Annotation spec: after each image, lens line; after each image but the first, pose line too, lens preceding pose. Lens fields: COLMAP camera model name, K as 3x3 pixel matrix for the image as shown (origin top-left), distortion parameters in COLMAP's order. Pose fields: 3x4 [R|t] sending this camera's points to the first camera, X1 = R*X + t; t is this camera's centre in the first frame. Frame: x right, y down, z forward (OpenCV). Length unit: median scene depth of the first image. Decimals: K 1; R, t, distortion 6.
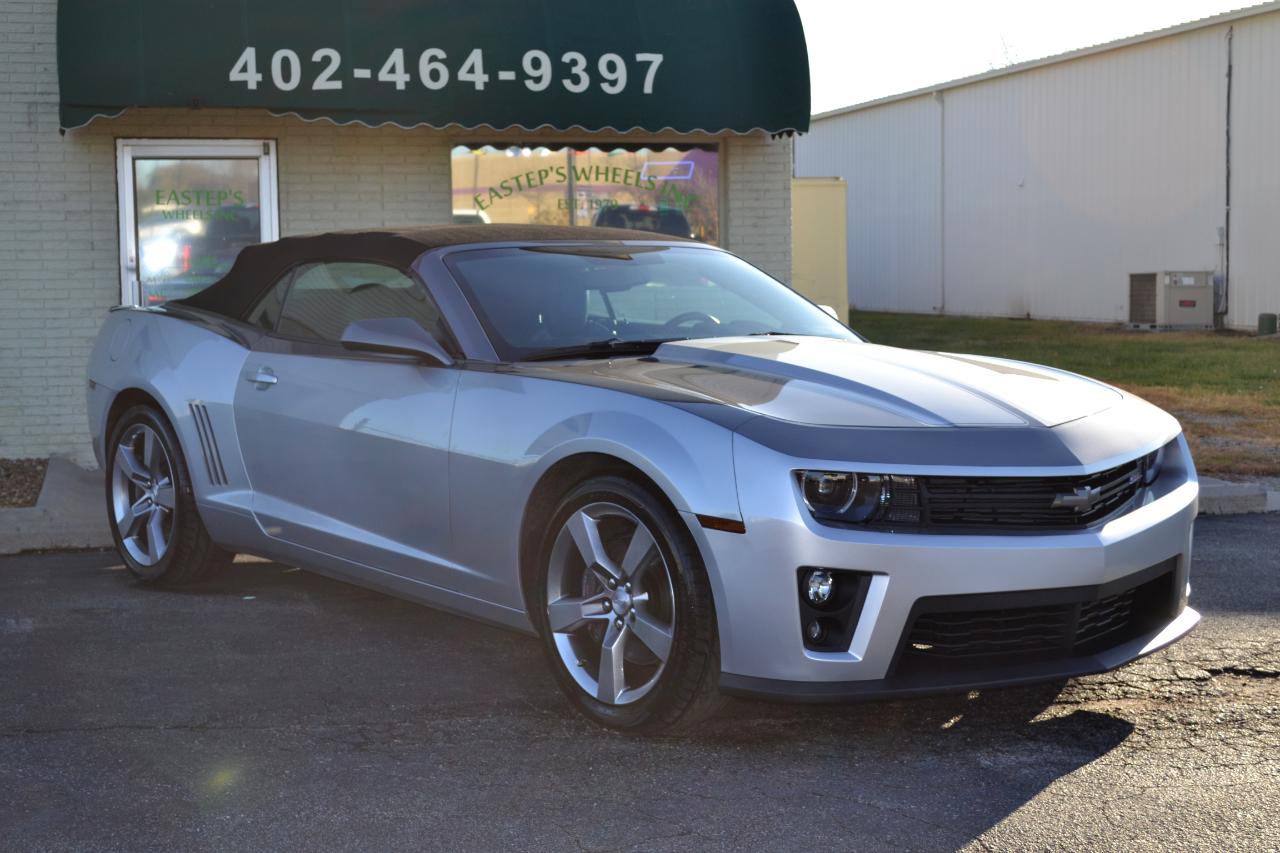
lens RADIAL K [[1886.4, 0, 640.0], [0, 1886.4, 426.5], [0, 0, 1]] dist [-0.025879, 0.062404]
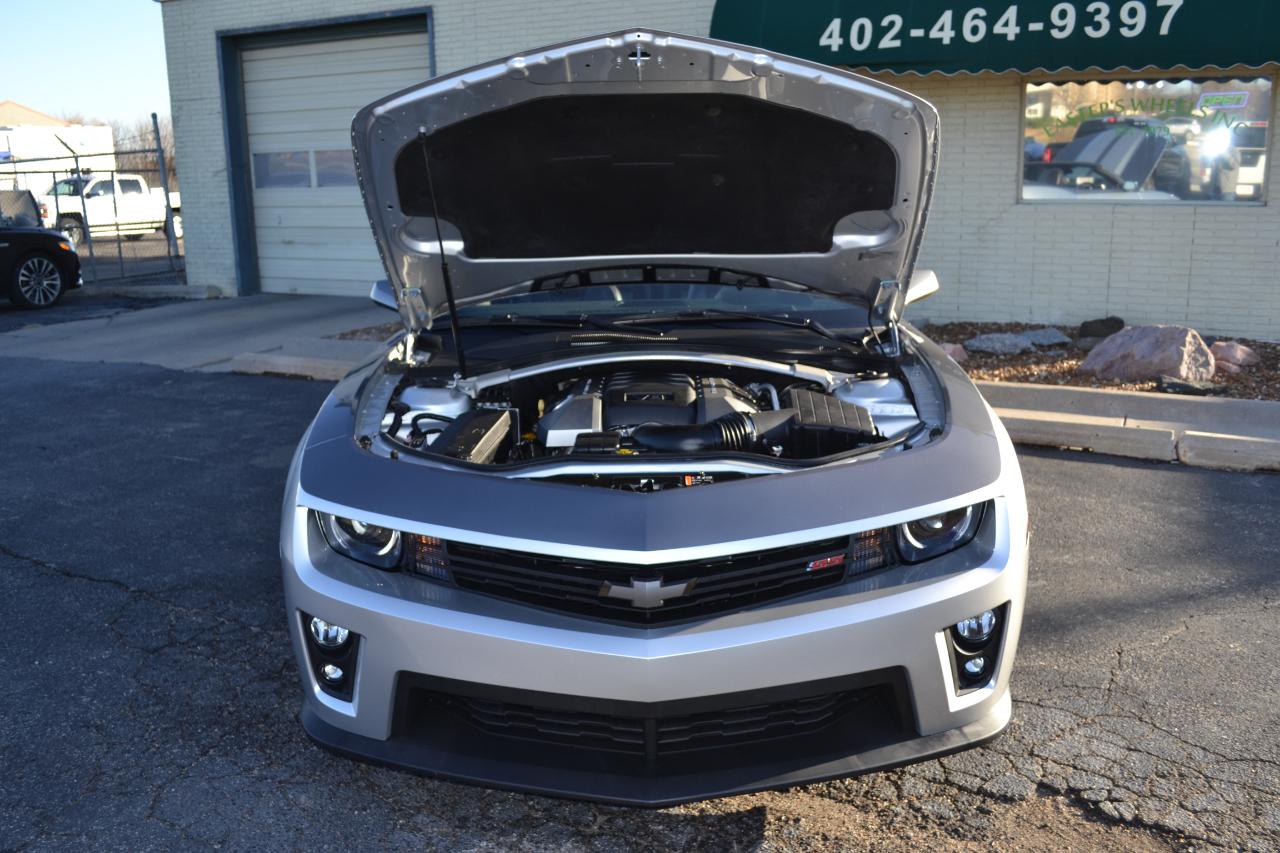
lens RADIAL K [[1131.6, 0, 636.0], [0, 1131.6, 434.3], [0, 0, 1]] dist [-0.073981, 0.005153]
pose [[0.762079, 0.147249, -0.630519, 0.217354], [-0.040524, 0.982735, 0.180524, -0.047274], [0.646215, -0.112022, 0.754889, 0.266692]]
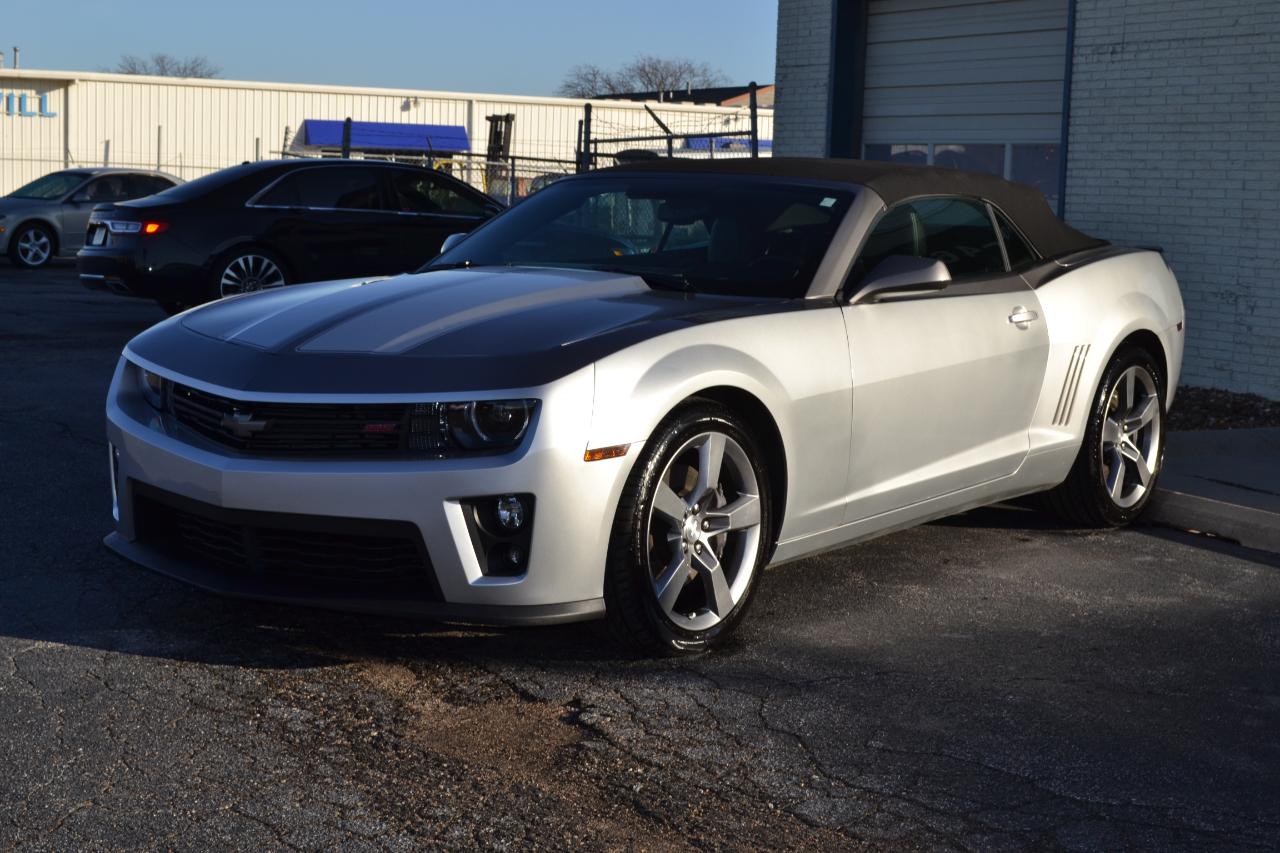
lens RADIAL K [[2068.6, 0, 636.0], [0, 2068.6, 430.7], [0, 0, 1]] dist [-0.010991, 0.039733]
pose [[0.254035, 0.132154, -0.958124, 0.569989], [-0.113922, 0.987814, 0.106044, -0.042863], [0.960462, 0.082213, 0.265995, 0.375161]]
